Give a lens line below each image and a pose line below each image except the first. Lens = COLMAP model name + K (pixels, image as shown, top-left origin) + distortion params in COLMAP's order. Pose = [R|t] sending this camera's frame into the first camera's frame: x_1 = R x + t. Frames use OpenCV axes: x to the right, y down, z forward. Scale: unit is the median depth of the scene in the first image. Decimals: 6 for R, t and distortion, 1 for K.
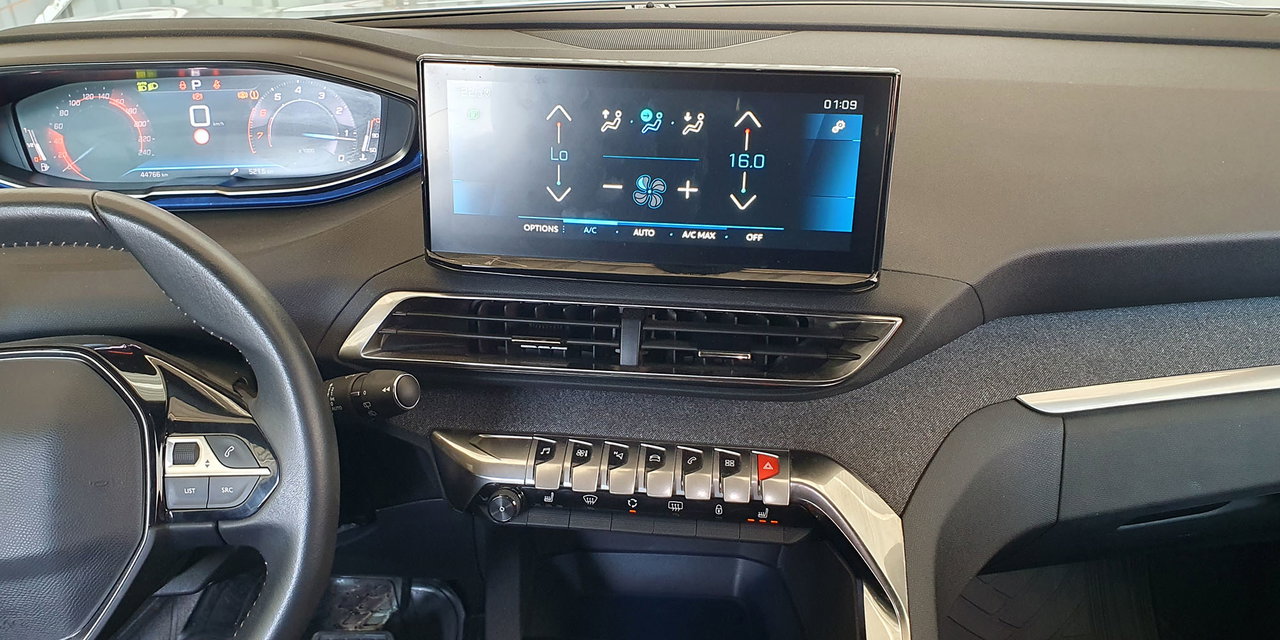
lens RADIAL K [[1125.0, 0, 610.2], [0, 1125.0, 286.4], [0, 0, 1]] dist [0.080298, -0.137706]
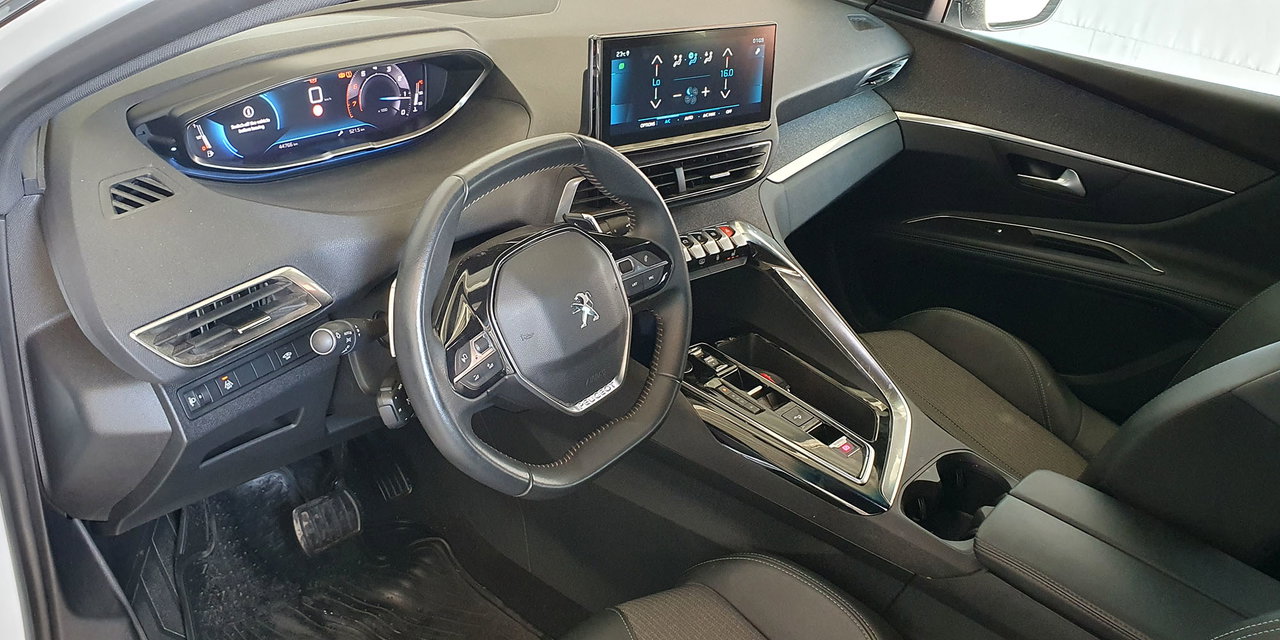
lens RADIAL K [[1125.0, 0, 630.3], [0, 1125.0, 308.8], [0, 0, 1]] dist [0.080298, -0.137706]
pose [[0.660069, -0.265503, 0.702721, -1.346968], [0.193685, 0.963981, 0.182283, -0.095312], [-0.725806, 0.015788, 0.687718, -0.216146]]
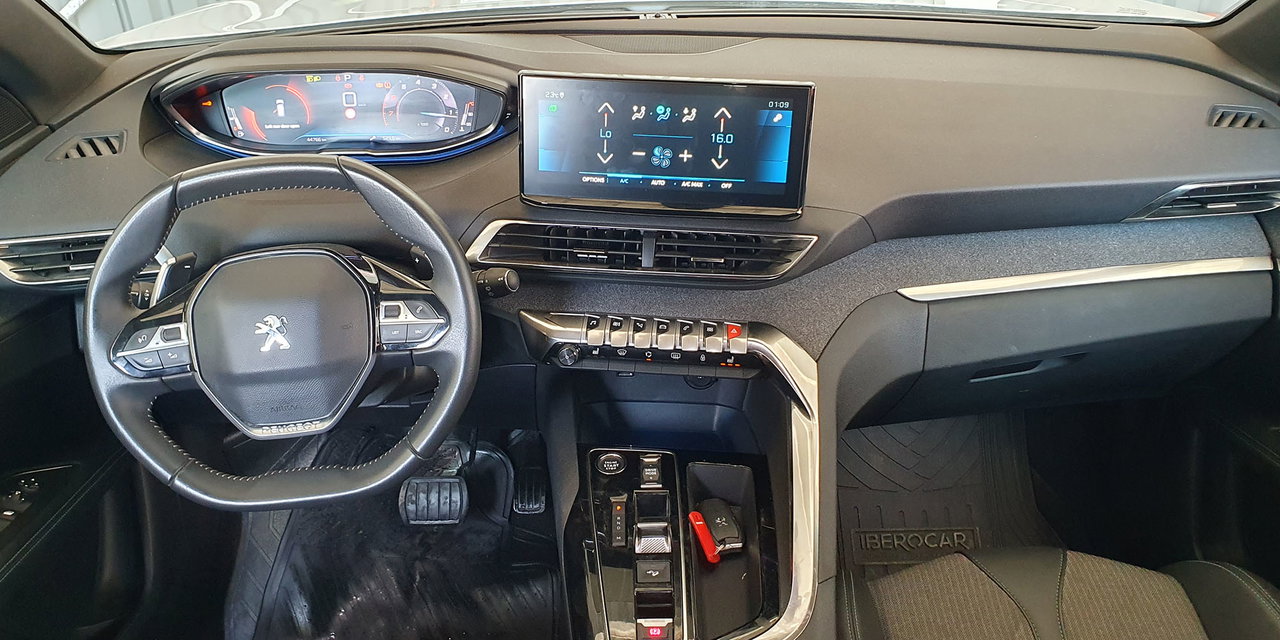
lens RADIAL K [[1125.0, 0, 628.4], [0, 1125.0, 317.3], [0, 0, 1]] dist [0.080298, -0.137706]
pose [[0.999709, 0.000790, 0.024124, -0.047141], [-0.002602, 0.997165, 0.075201, 0.021496], [-0.023996, -0.075242, 0.996877, -0.570920]]
